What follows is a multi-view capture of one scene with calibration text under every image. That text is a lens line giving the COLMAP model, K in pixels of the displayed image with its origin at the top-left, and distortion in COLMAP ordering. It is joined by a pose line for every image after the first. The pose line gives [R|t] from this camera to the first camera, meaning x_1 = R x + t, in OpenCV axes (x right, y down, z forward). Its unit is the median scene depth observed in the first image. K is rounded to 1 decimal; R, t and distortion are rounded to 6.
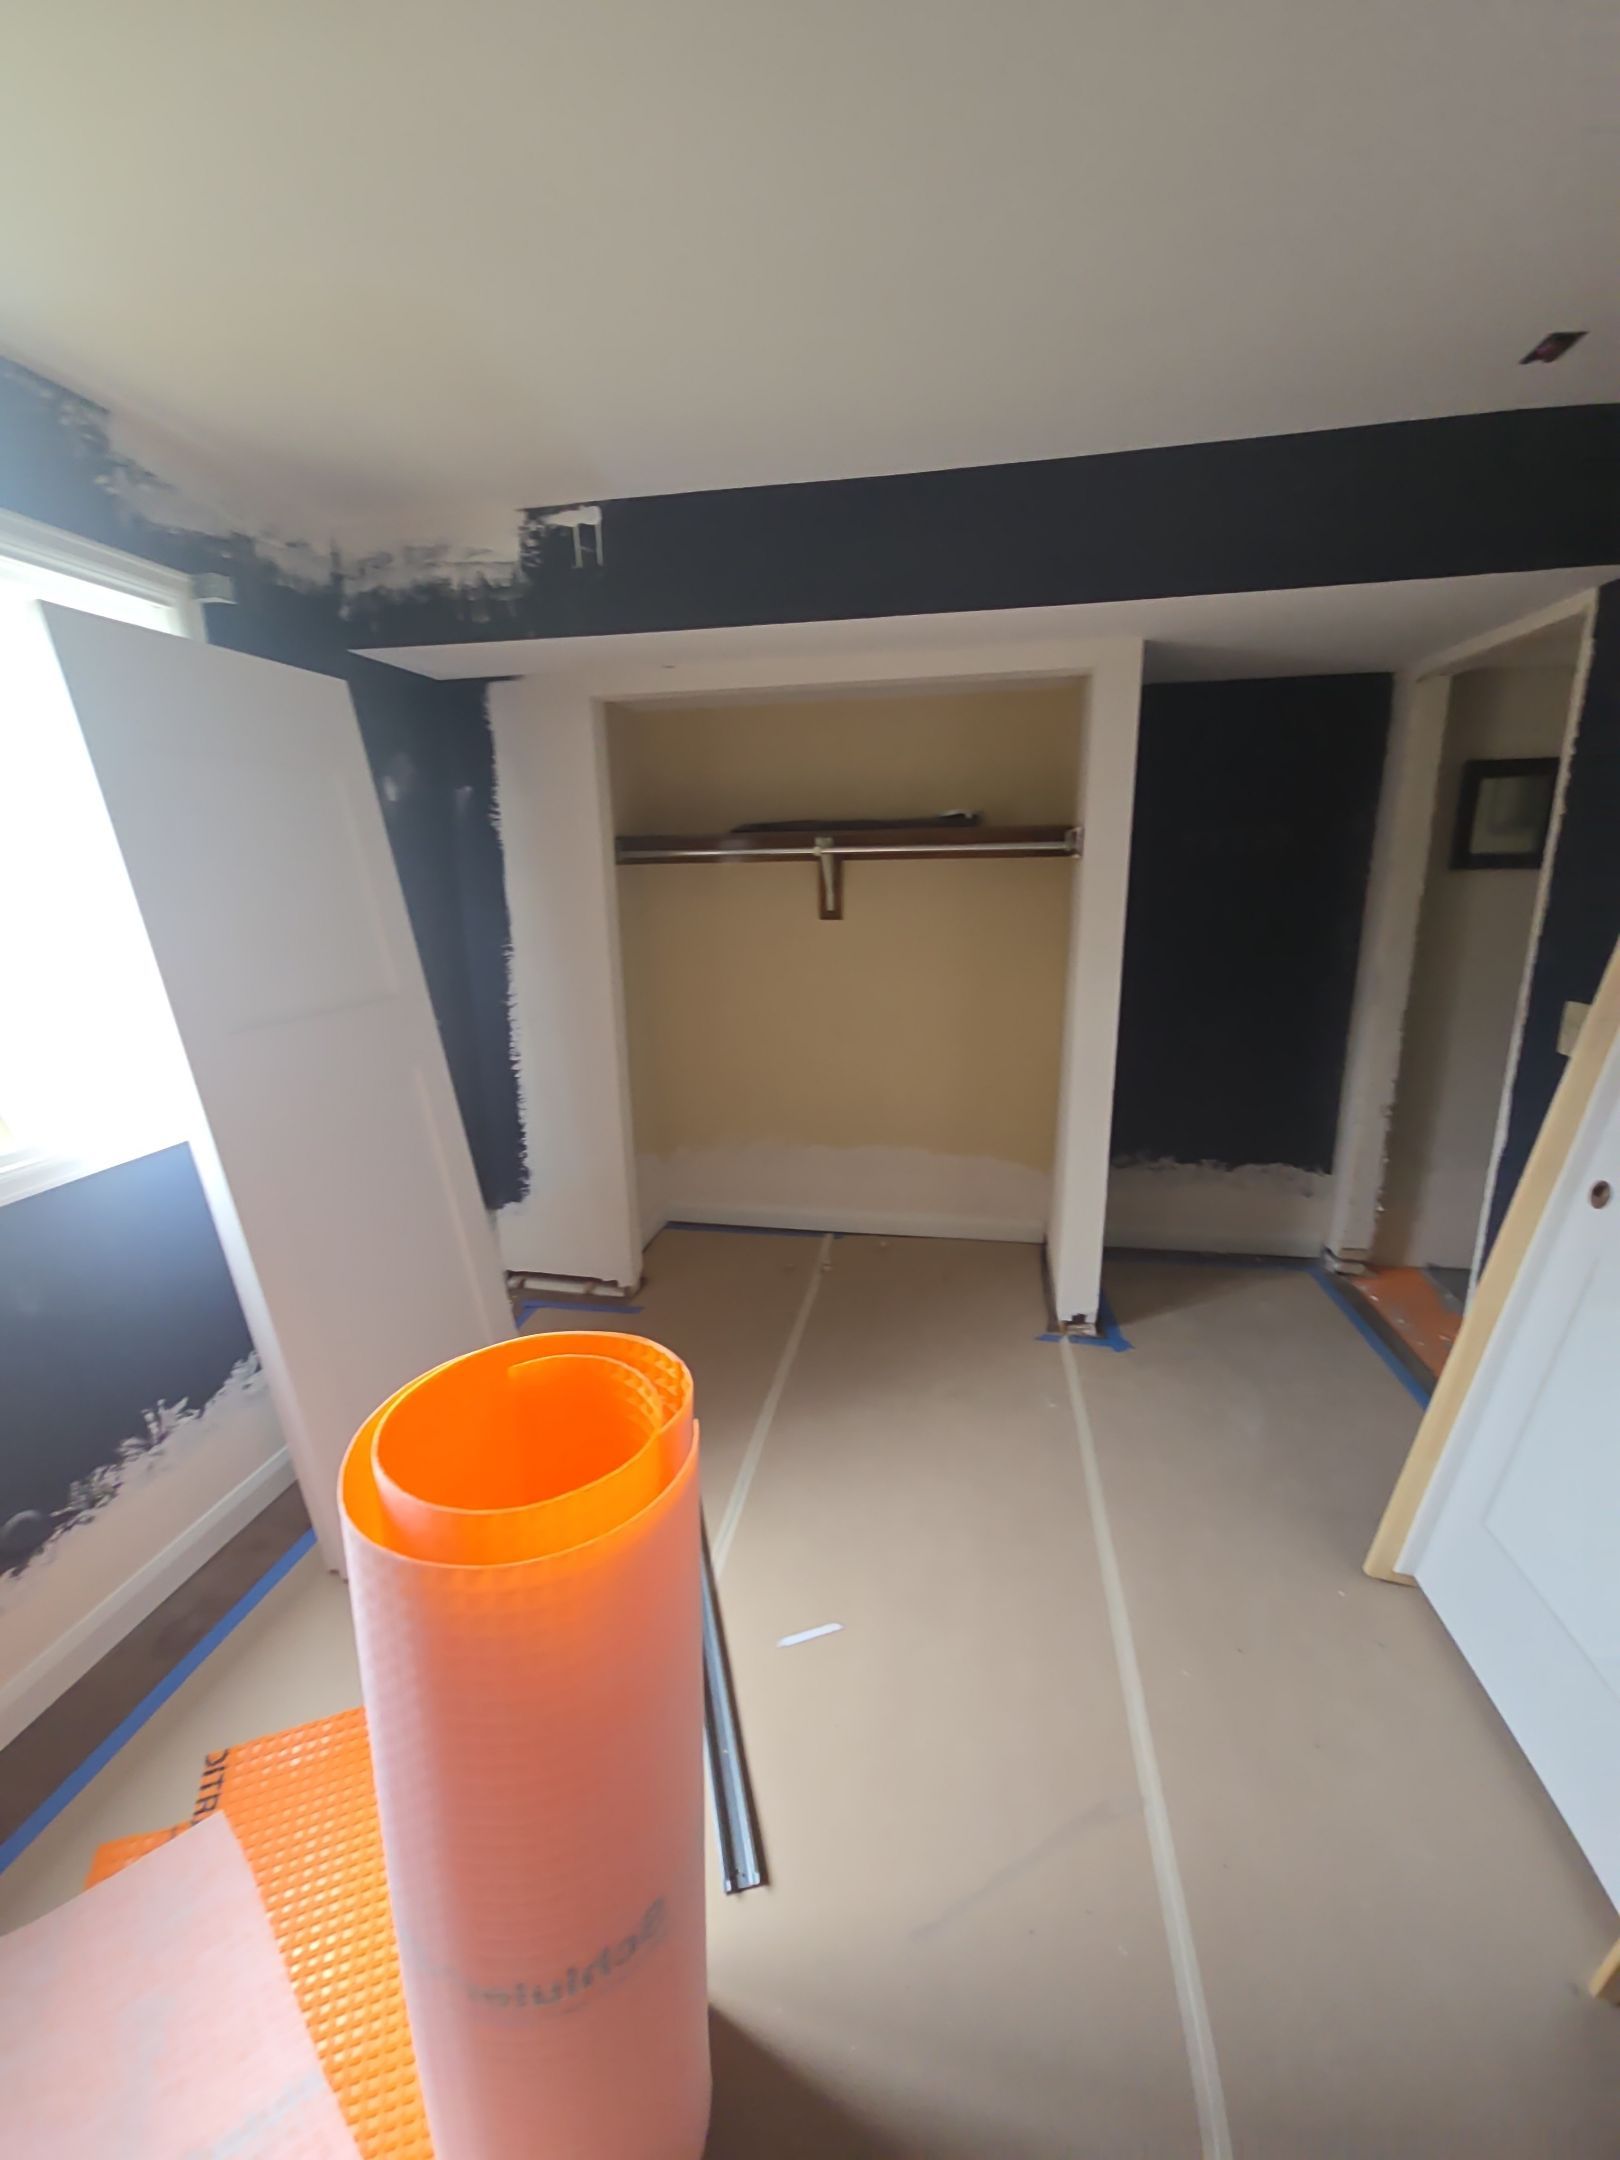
lens RADIAL K [[878.7, 0, 805.8], [0, 878.7, 1077.0], [0, 0, 1]] dist [-0.000179, 0.000287]
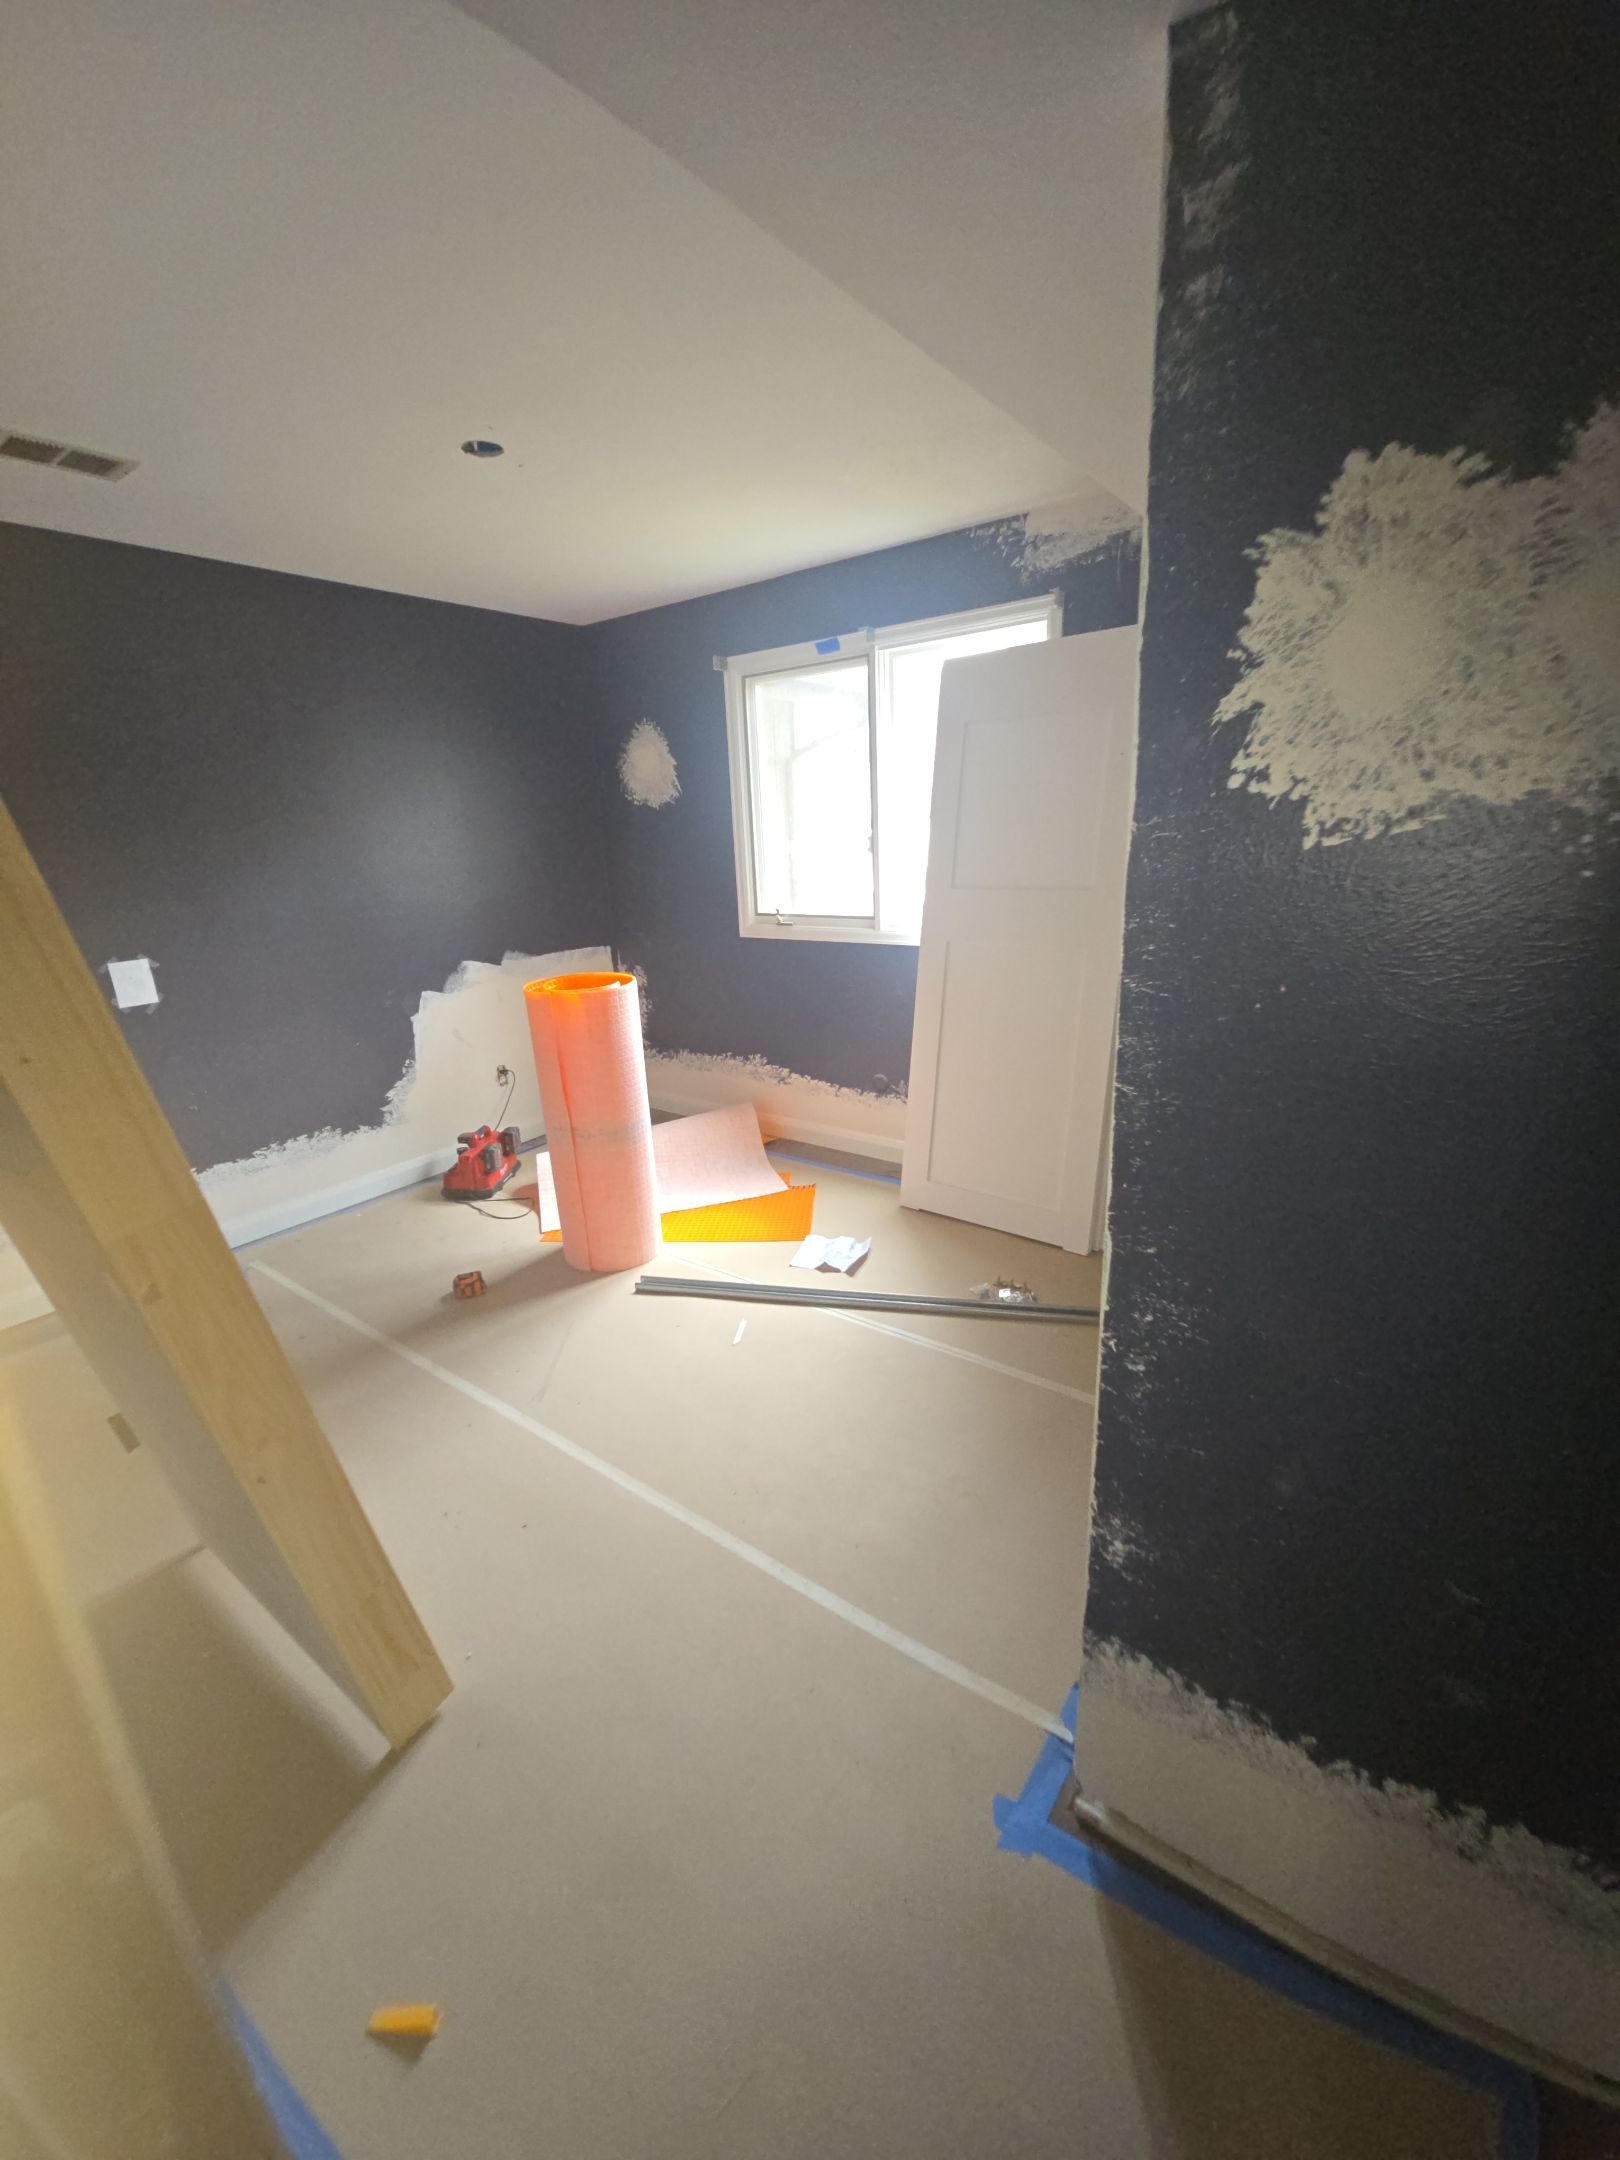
lens RADIAL K [[878.7, 0, 805.8], [0, 878.7, 1077.0], [0, 0, 1]] dist [-0.000179, 0.000287]
pose [[-0.437455, 0.279576, -0.854676, 1.130211], [-0.166649, 0.908773, 0.382569, -0.340528], [0.883663, 0.309788, -0.350957, 1.527735]]
